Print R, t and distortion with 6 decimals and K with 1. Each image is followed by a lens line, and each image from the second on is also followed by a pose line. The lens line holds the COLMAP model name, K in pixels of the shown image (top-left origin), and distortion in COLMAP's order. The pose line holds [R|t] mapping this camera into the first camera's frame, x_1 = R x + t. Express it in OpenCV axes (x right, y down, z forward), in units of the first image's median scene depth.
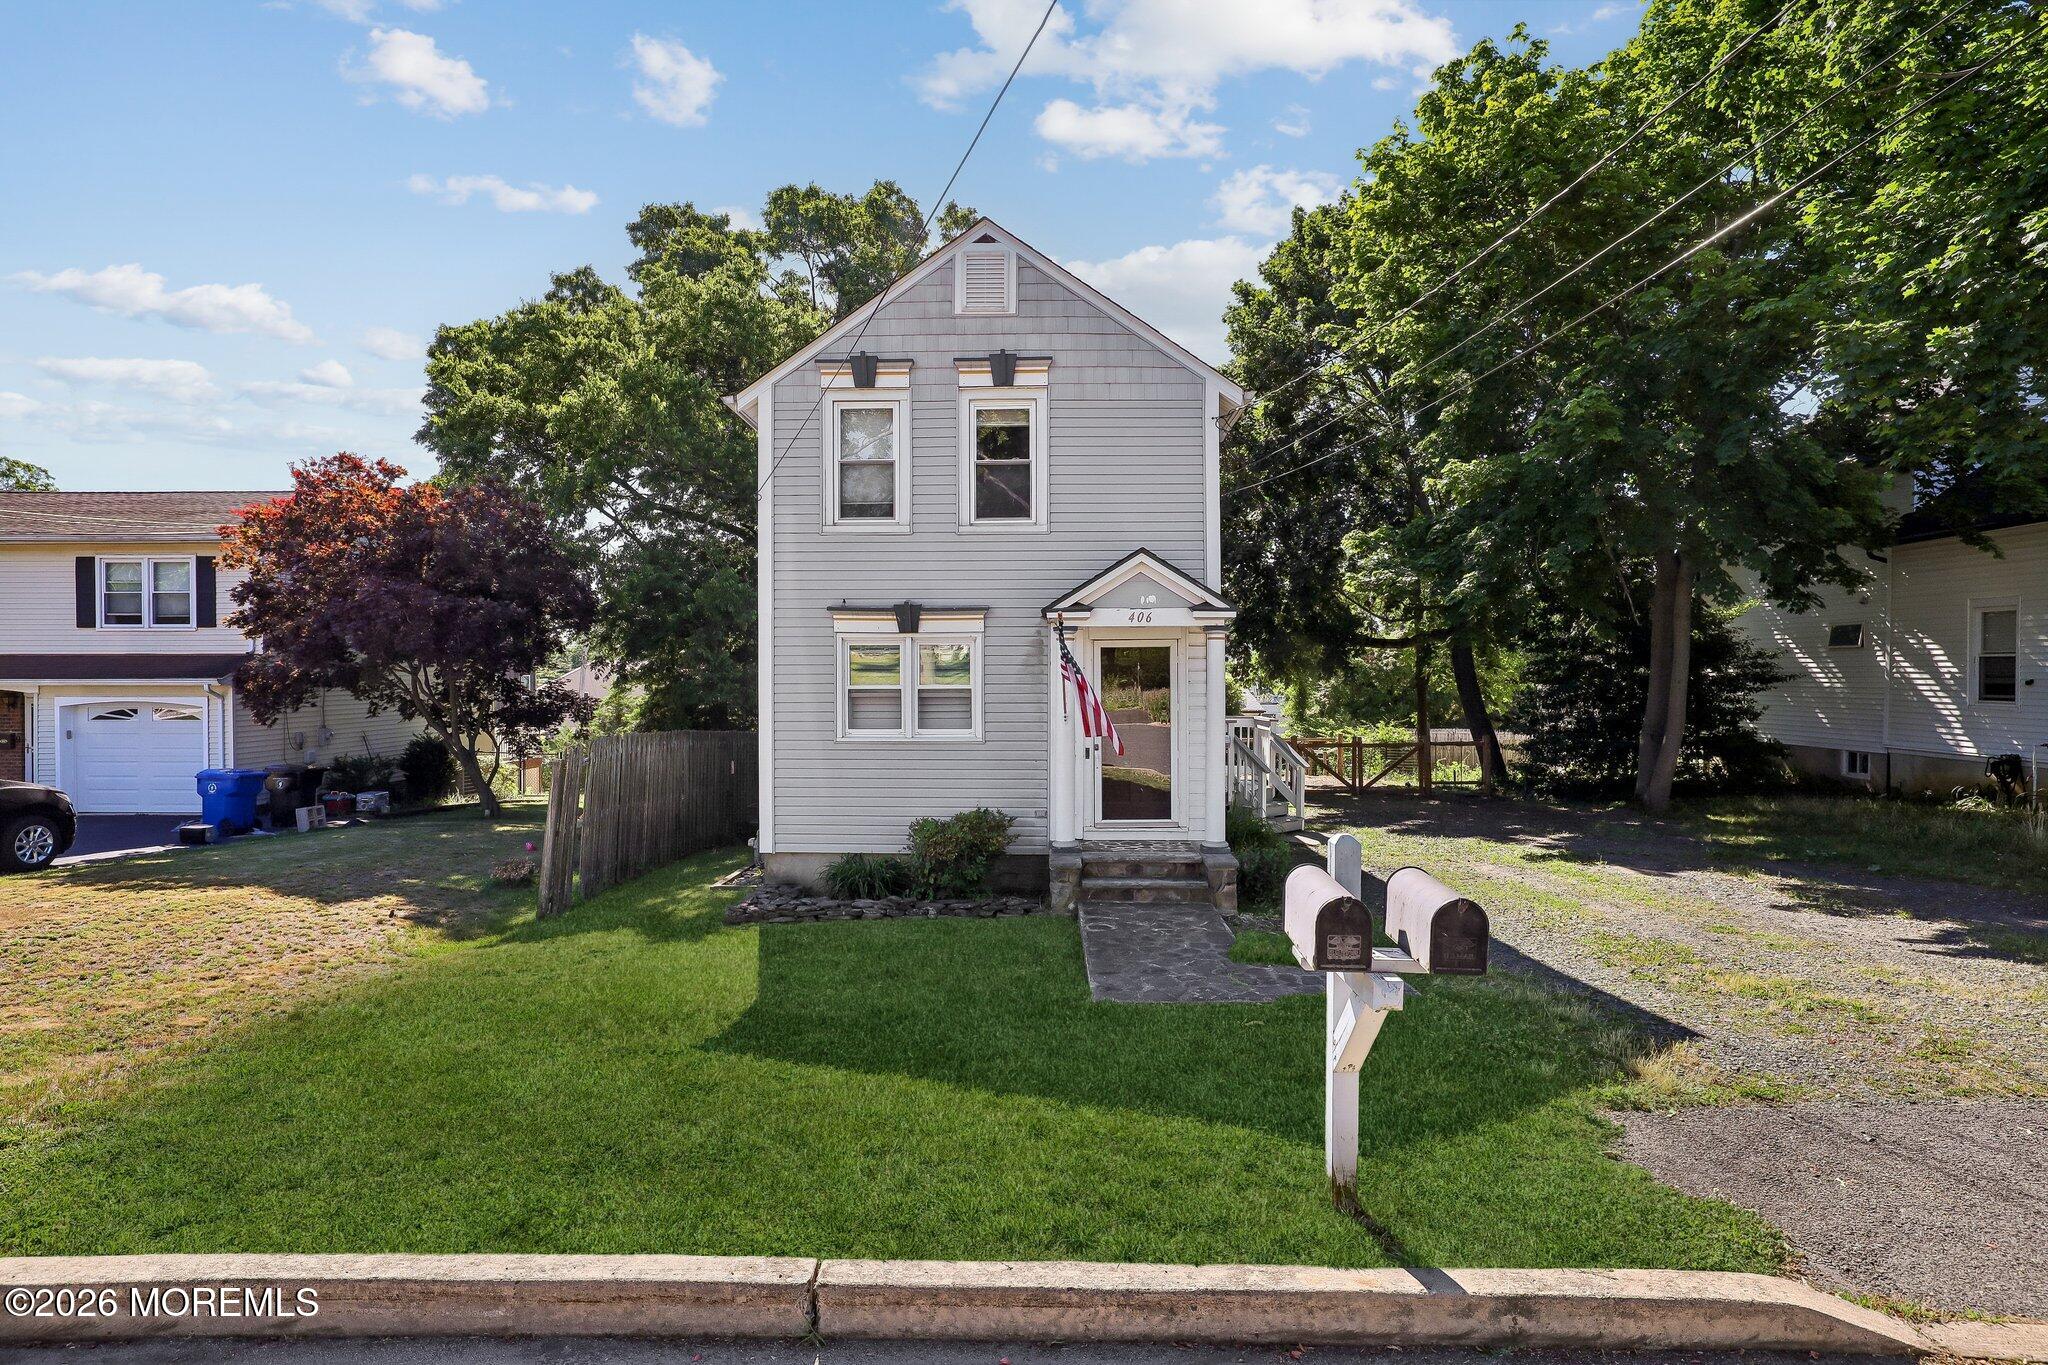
lens RADIAL K [[1084.5, 0, 1022.8], [0, 1084.5, 685.5], [0, 0, 1]] dist [-0.001056, -0.000034]
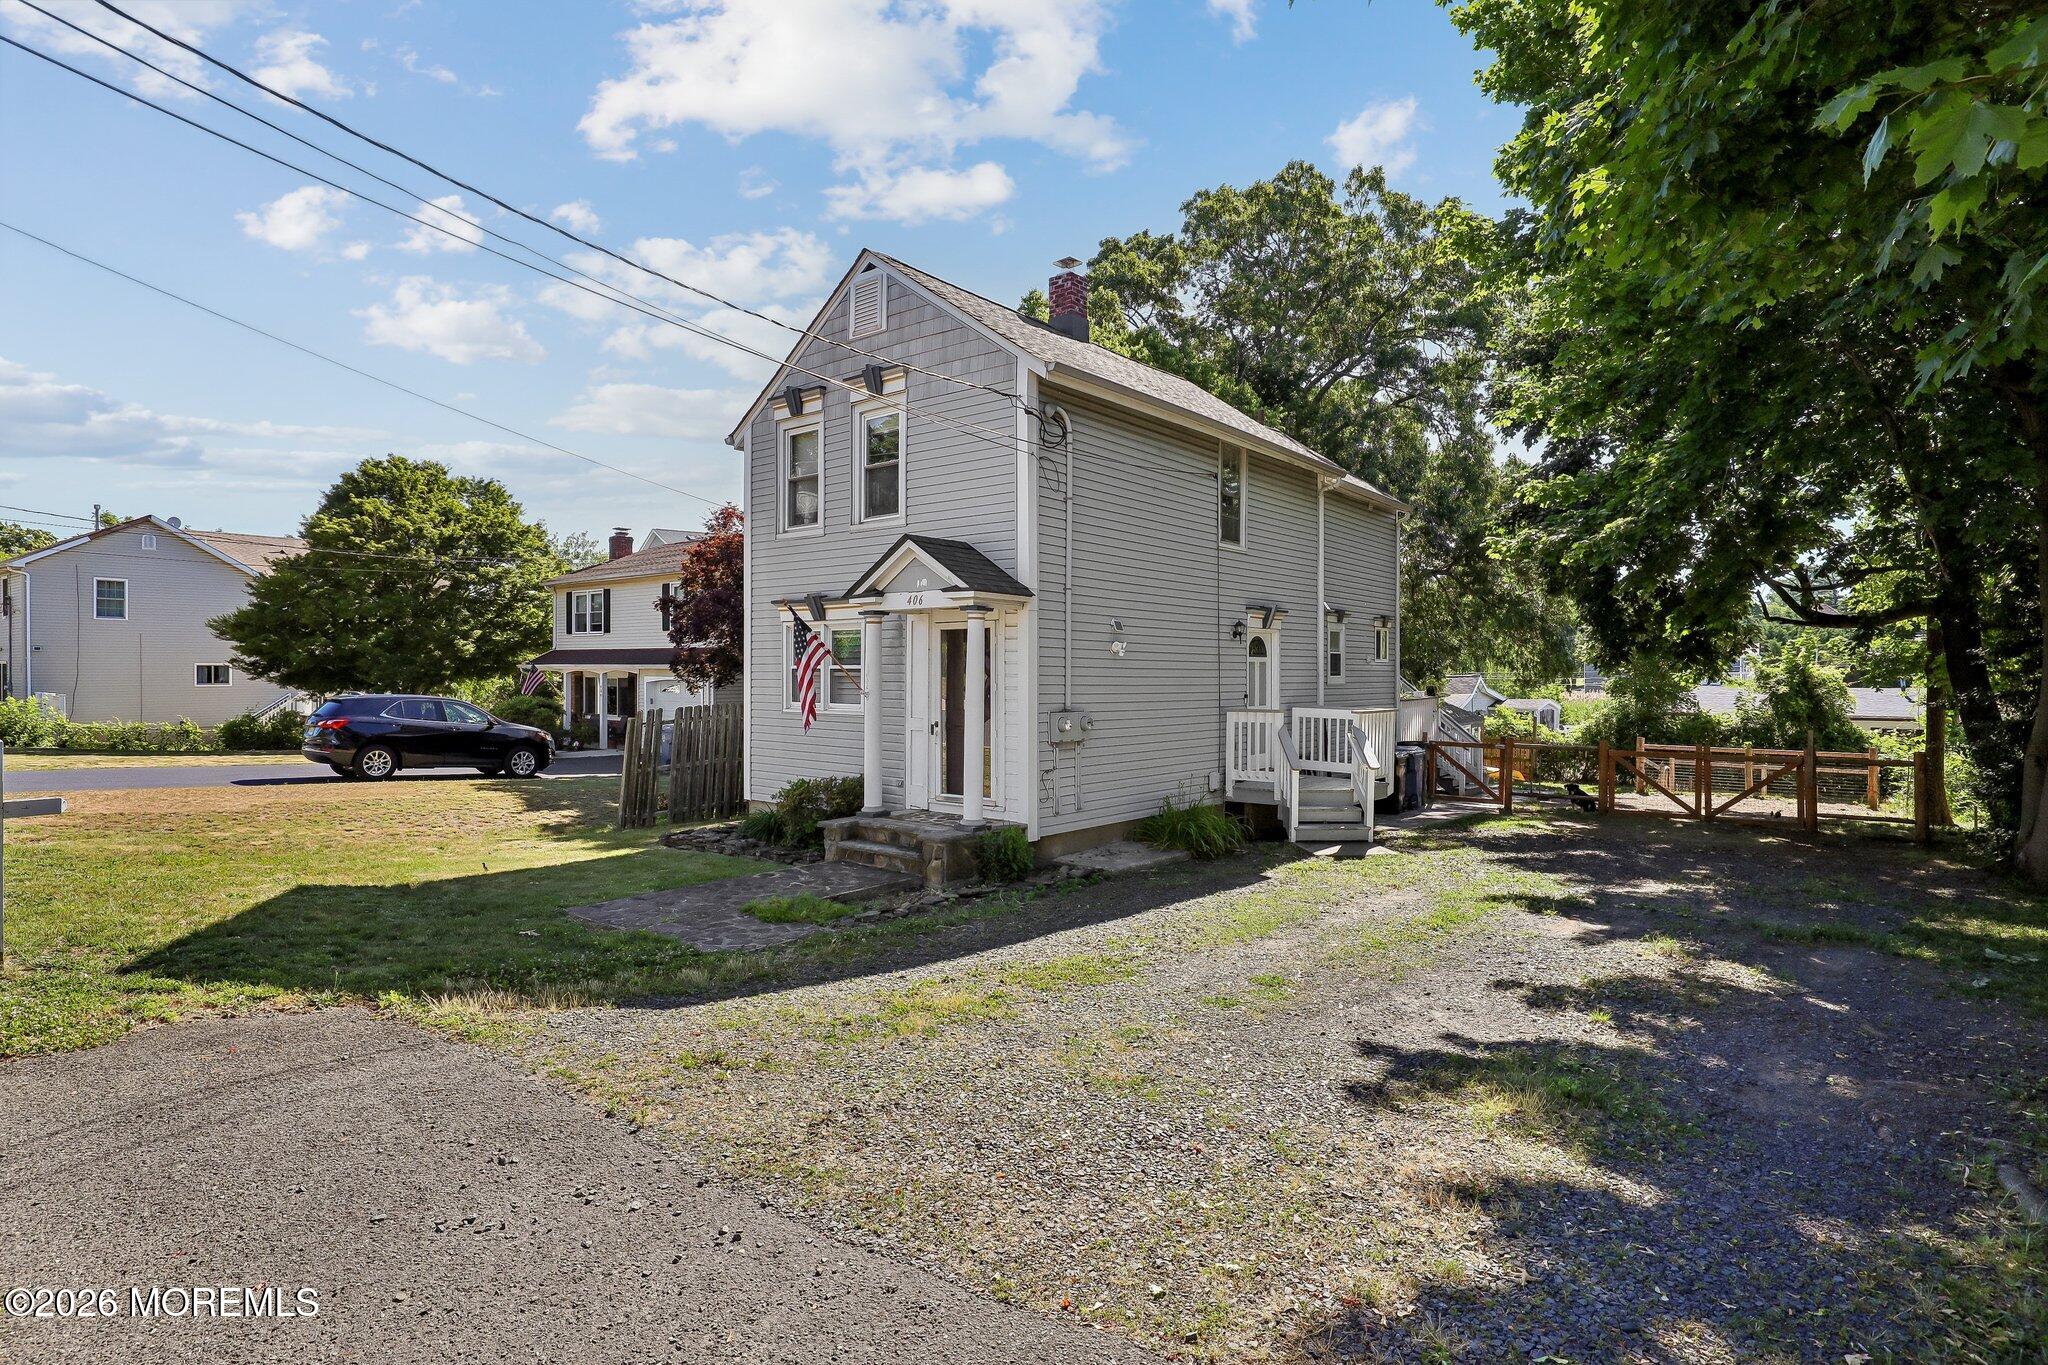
lens RADIAL K [[1084.5, 0, 1023.1], [0, 1084.5, 678.3], [0, 0, 1]] dist [-0.001056, -0.000034]
pose [[0.781859, 0.006813, -0.623418, 0.792679], [-0.010685, 0.999940, -0.002473, 0.013768], [0.623364, 0.008594, 0.781885, 0.227567]]
